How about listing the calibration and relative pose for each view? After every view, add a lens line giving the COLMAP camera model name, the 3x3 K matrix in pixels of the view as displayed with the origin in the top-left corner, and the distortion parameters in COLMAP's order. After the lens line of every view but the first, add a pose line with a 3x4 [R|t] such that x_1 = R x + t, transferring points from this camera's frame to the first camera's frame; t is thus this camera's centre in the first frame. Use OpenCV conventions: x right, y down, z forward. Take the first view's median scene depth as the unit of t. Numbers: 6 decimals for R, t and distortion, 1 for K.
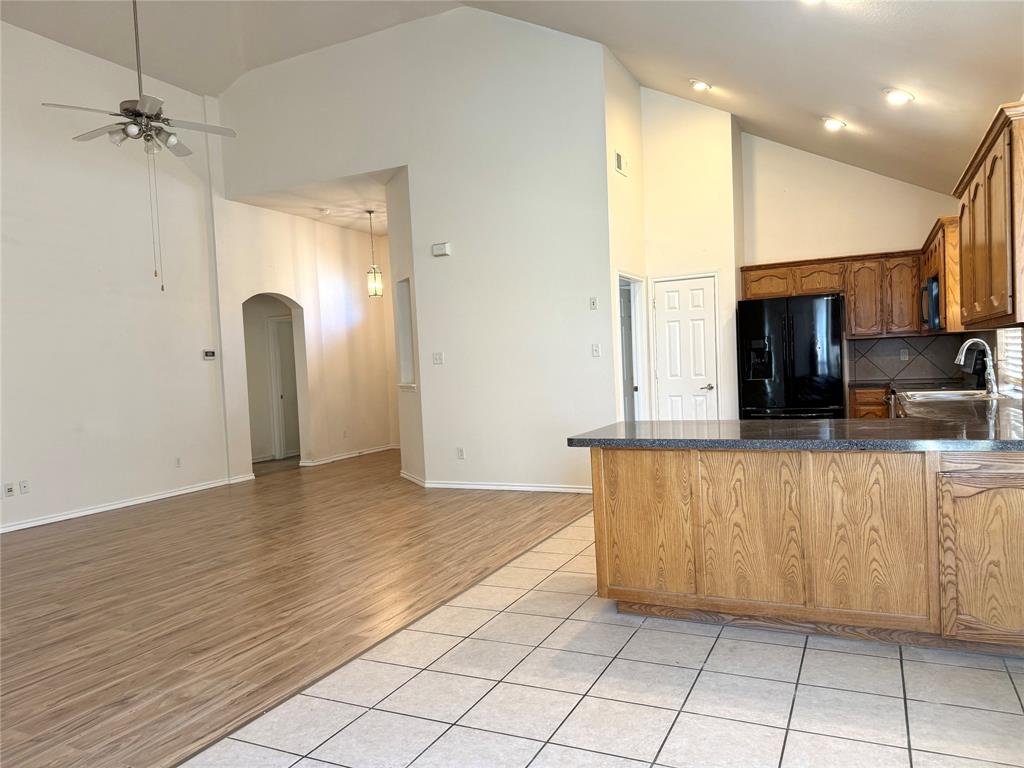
lens RADIAL K [[708.9, 0, 518.6], [0, 708.9, 391.1], [0, 0, 1]] dist [0.057152, -0.076213]
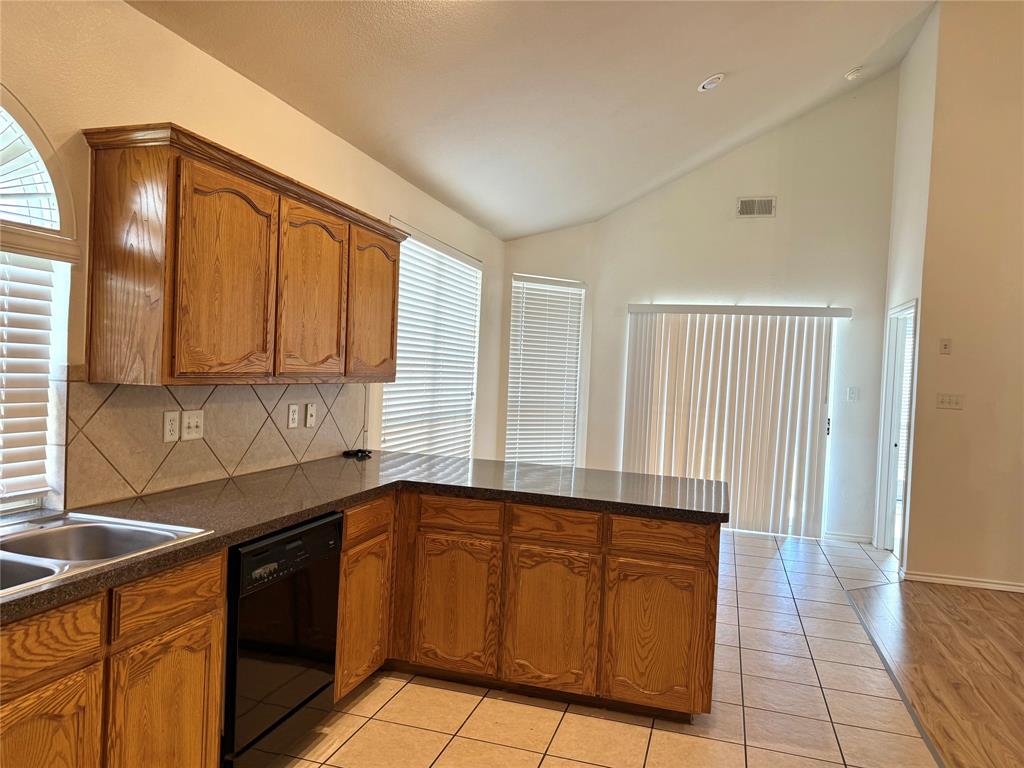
lens RADIAL K [[708.9, 0, 498.0], [0, 708.9, 387.3], [0, 0, 1]] dist [0.057152, -0.076213]
pose [[-0.989003, 0.005864, -0.147782, 0.358242], [-0.005435, 0.997098, 0.075941, -0.098391], [0.147798, 0.075909, -0.986100, 1.249893]]
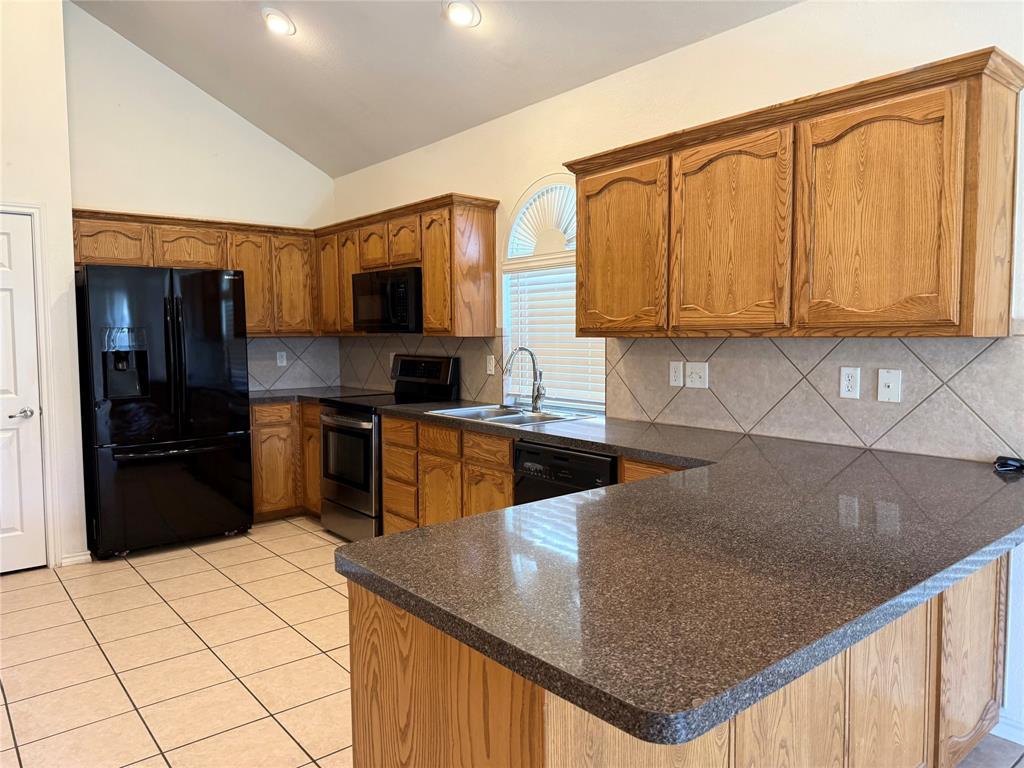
lens RADIAL K [[708.9, 0, 520.7], [0, 708.9, 383.0], [0, 0, 1]] dist [0.057152, -0.076213]
pose [[0.409578, -0.023451, 0.911974, -0.113528], [0.030220, 0.999470, 0.012129, -0.033458], [-0.911774, 0.022592, 0.410070, 0.577701]]
